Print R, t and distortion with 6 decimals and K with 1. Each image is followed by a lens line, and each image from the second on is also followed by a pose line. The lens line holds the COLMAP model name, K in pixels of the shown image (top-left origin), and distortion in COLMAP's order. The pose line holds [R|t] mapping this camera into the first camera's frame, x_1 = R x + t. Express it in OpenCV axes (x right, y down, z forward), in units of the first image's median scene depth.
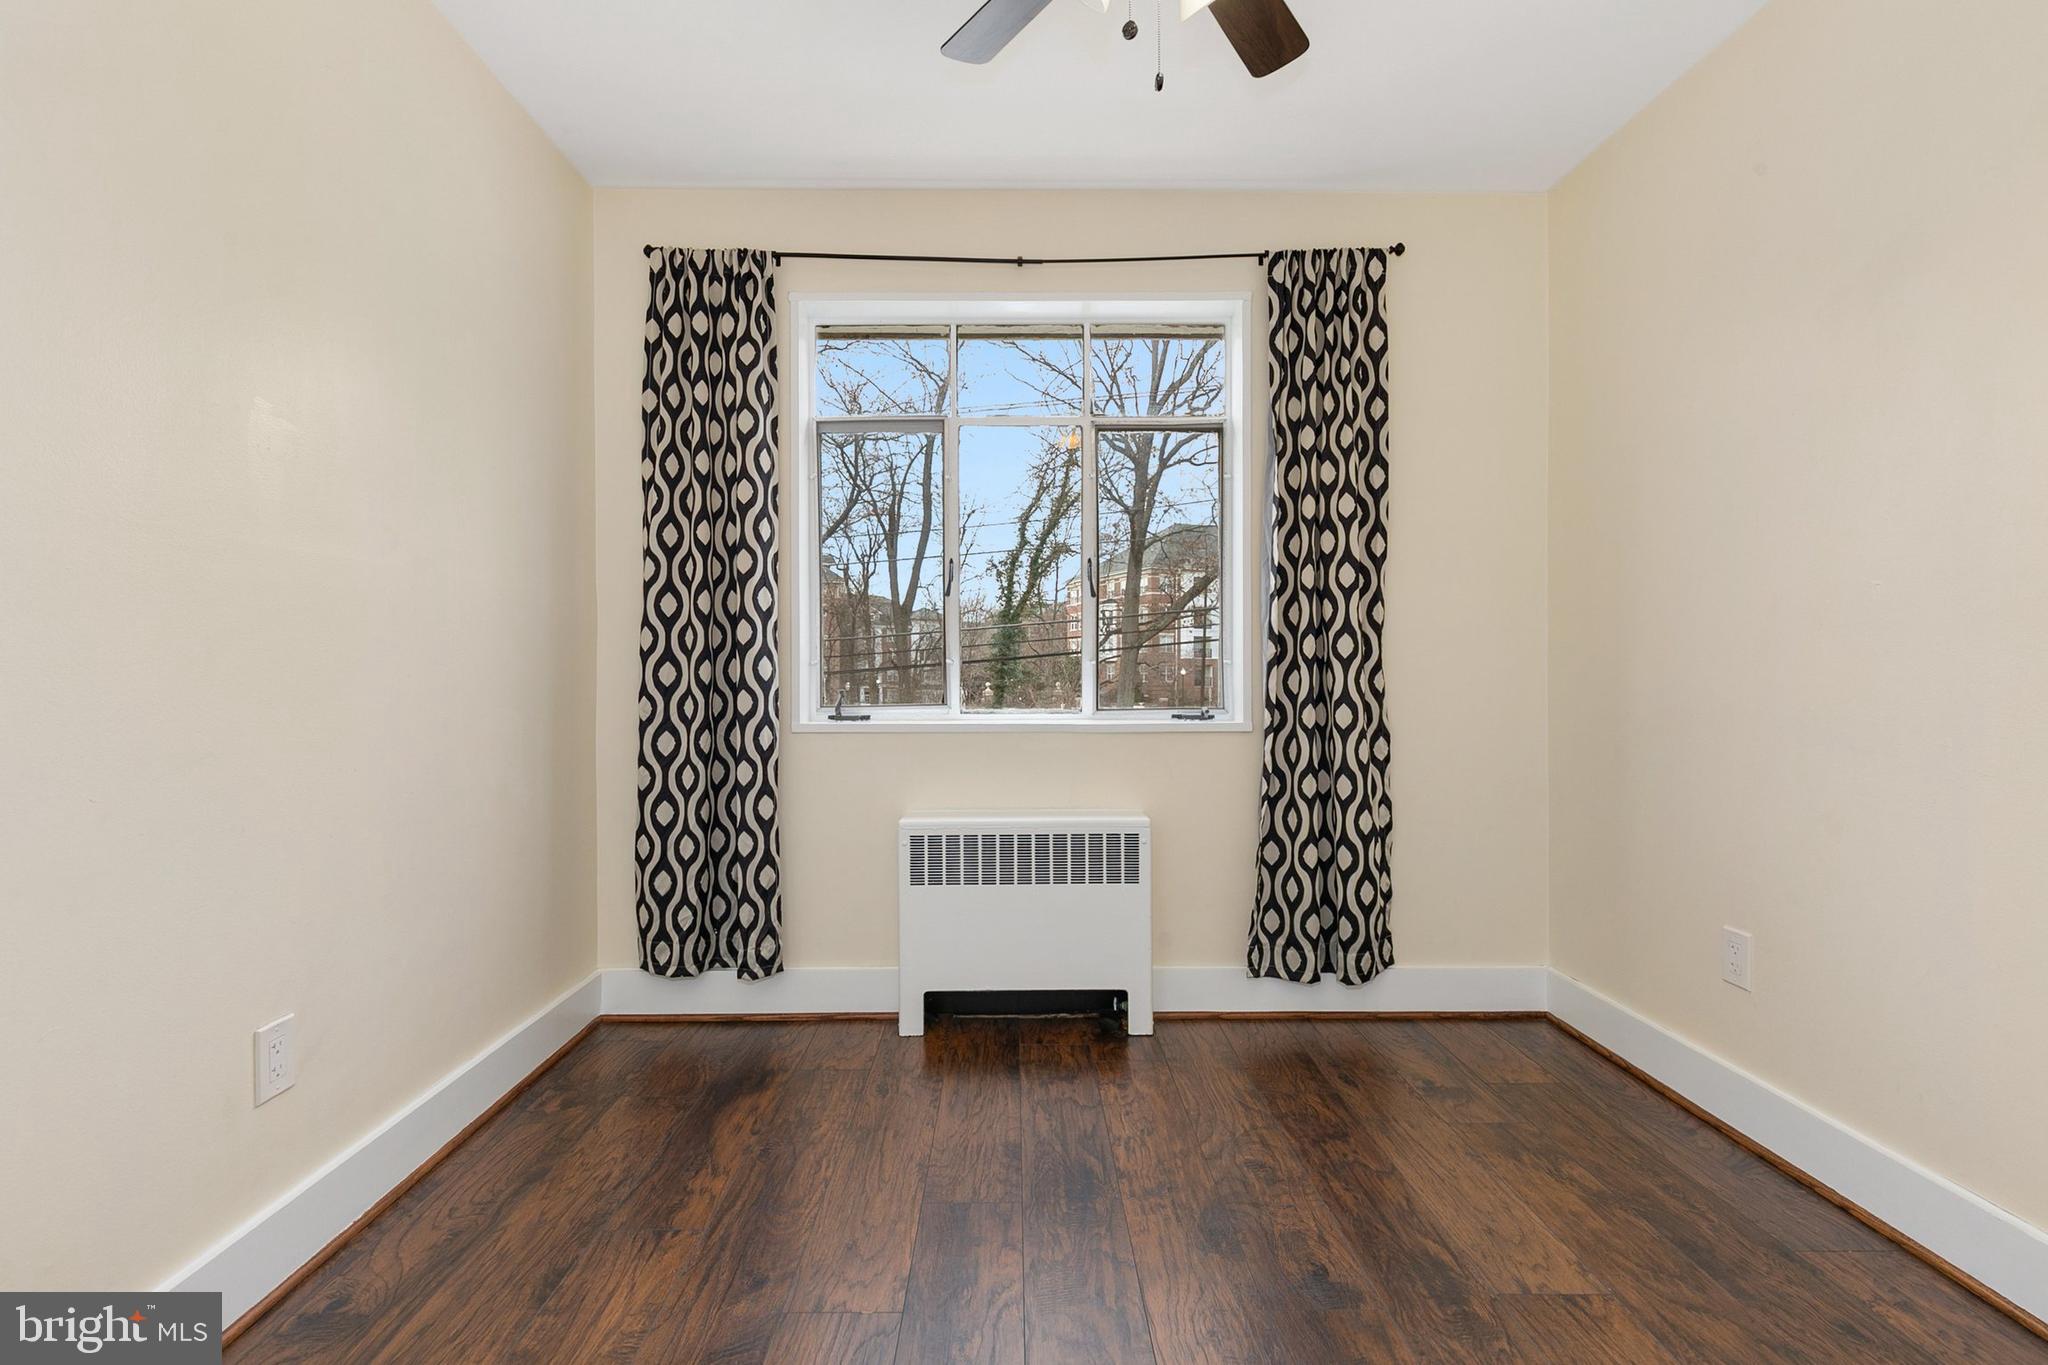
lens RADIAL K [[931.4, 0, 1030.0], [0, 931.4, 669.9], [0, 0, 1]] dist [0.010539, -0.002382]
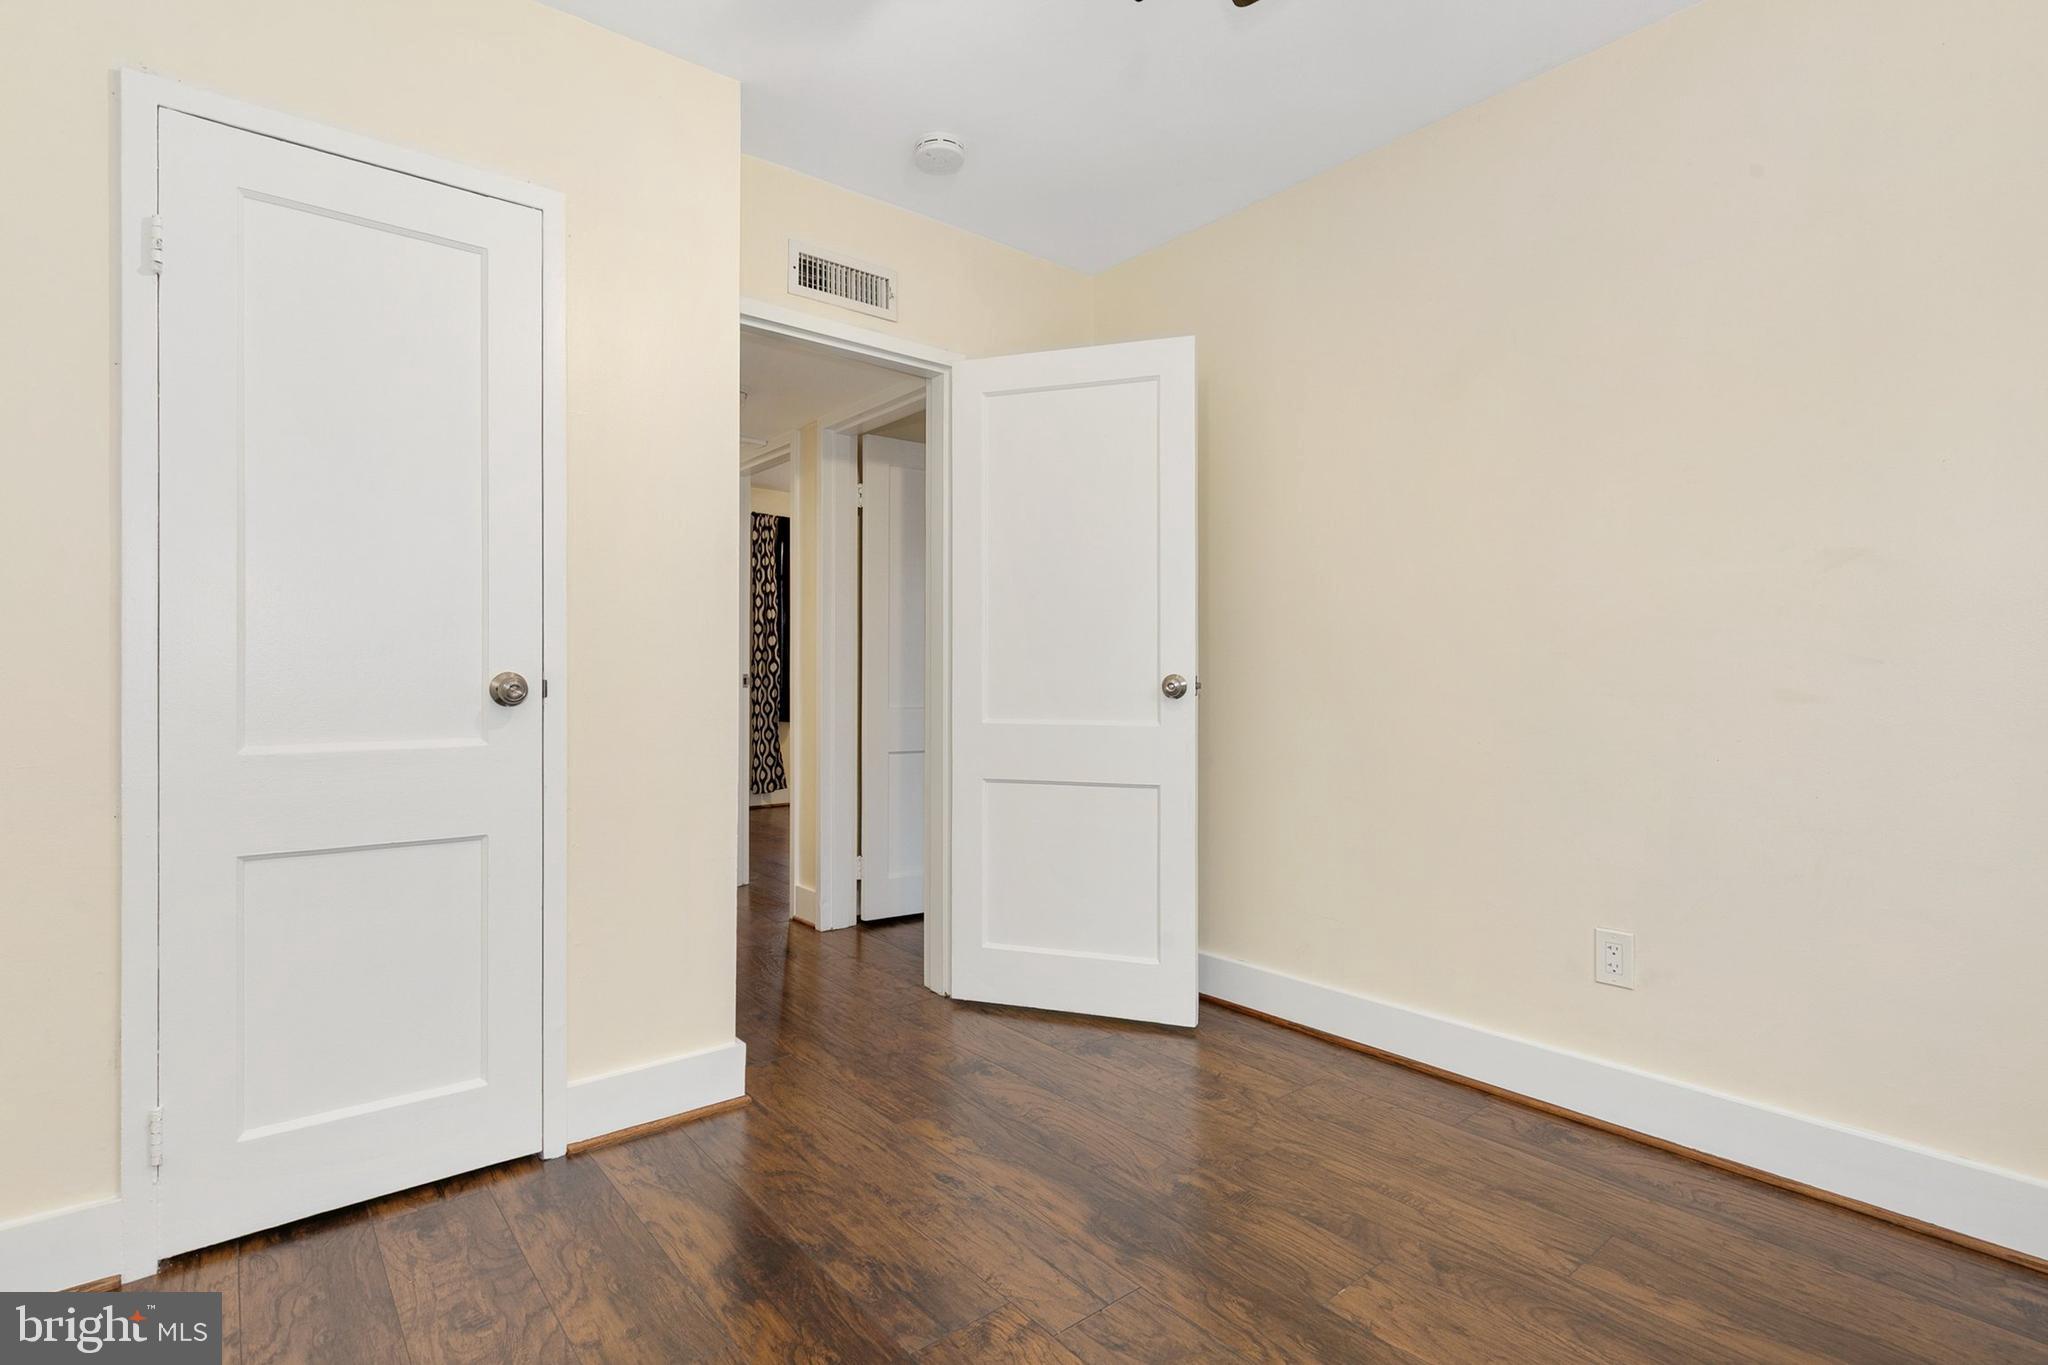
lens RADIAL K [[994.8, 0, 1023.7], [0, 994.8, 677.1], [0, 0, 1]] dist [0.001336, 0.000059]
pose [[-0.779180, -0.003402, -0.626791, 0.732850], [-0.002265, 0.999994, -0.002612, 0.011796], [0.626797, -0.000616, -0.779183, 1.519166]]
